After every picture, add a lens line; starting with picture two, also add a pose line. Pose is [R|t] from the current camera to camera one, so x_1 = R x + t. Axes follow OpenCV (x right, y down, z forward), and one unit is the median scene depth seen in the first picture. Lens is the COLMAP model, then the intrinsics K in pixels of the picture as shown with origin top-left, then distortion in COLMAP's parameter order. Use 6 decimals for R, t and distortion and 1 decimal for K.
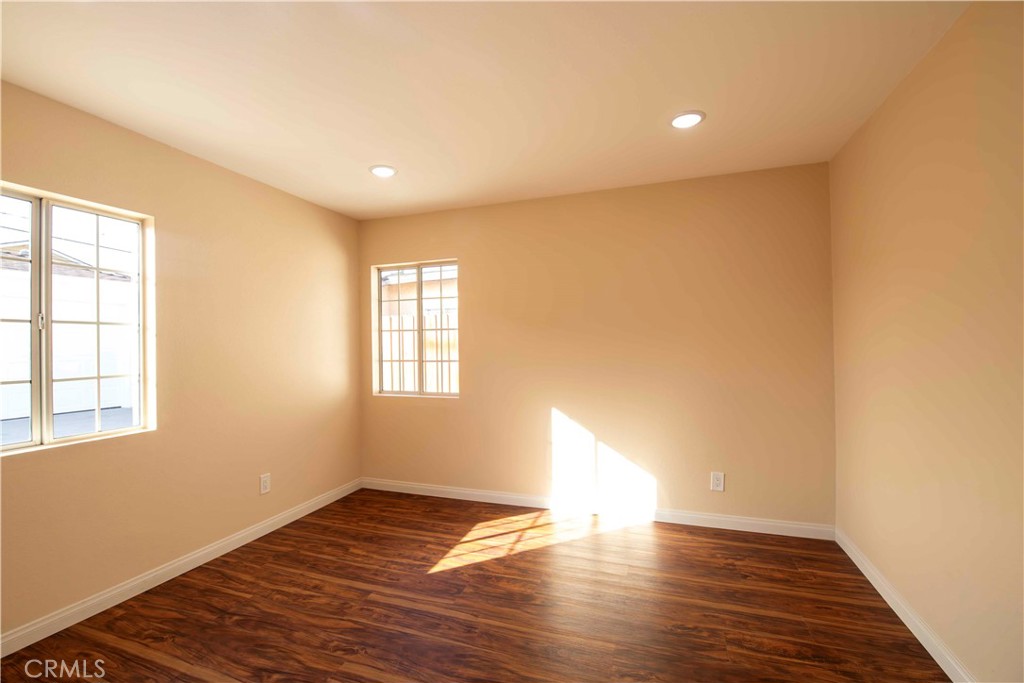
lens RADIAL K [[435.3, 0, 512.7], [0, 435.3, 338.5], [0, 0, 1]] dist [-0.010893, -0.003614]
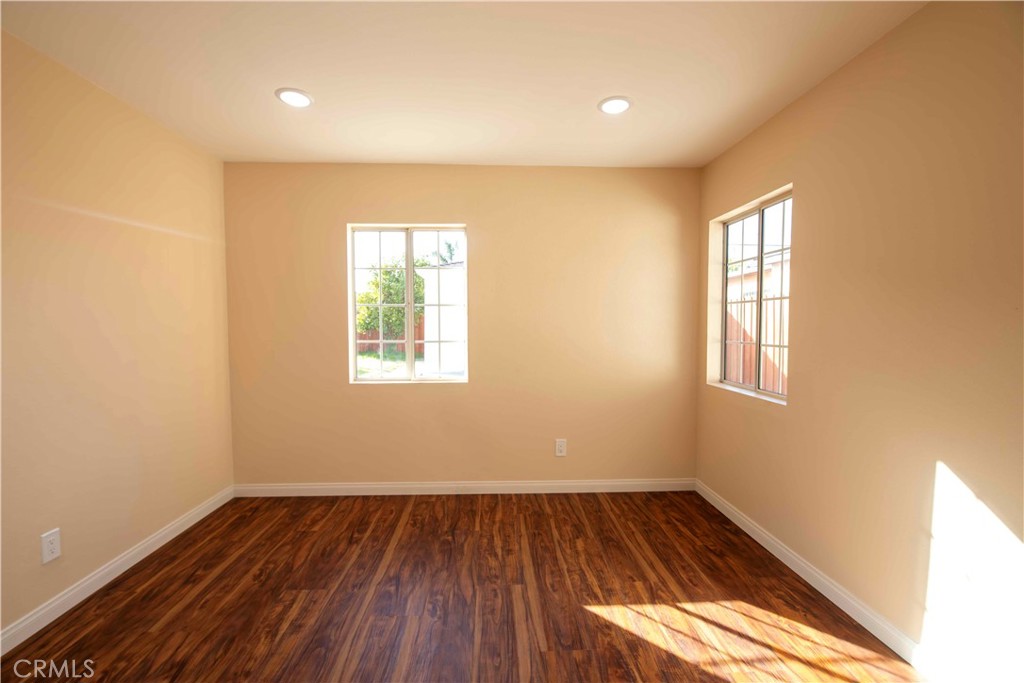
lens RADIAL K [[435.3, 0, 509.0], [0, 435.3, 345.3], [0, 0, 1]] dist [-0.010893, -0.003614]
pose [[0.371132, 0.056676, -0.926849, 0.413450], [0.007516, 0.997920, 0.064032, 0.007229], [0.928550, -0.030731, 0.369934, 0.522810]]
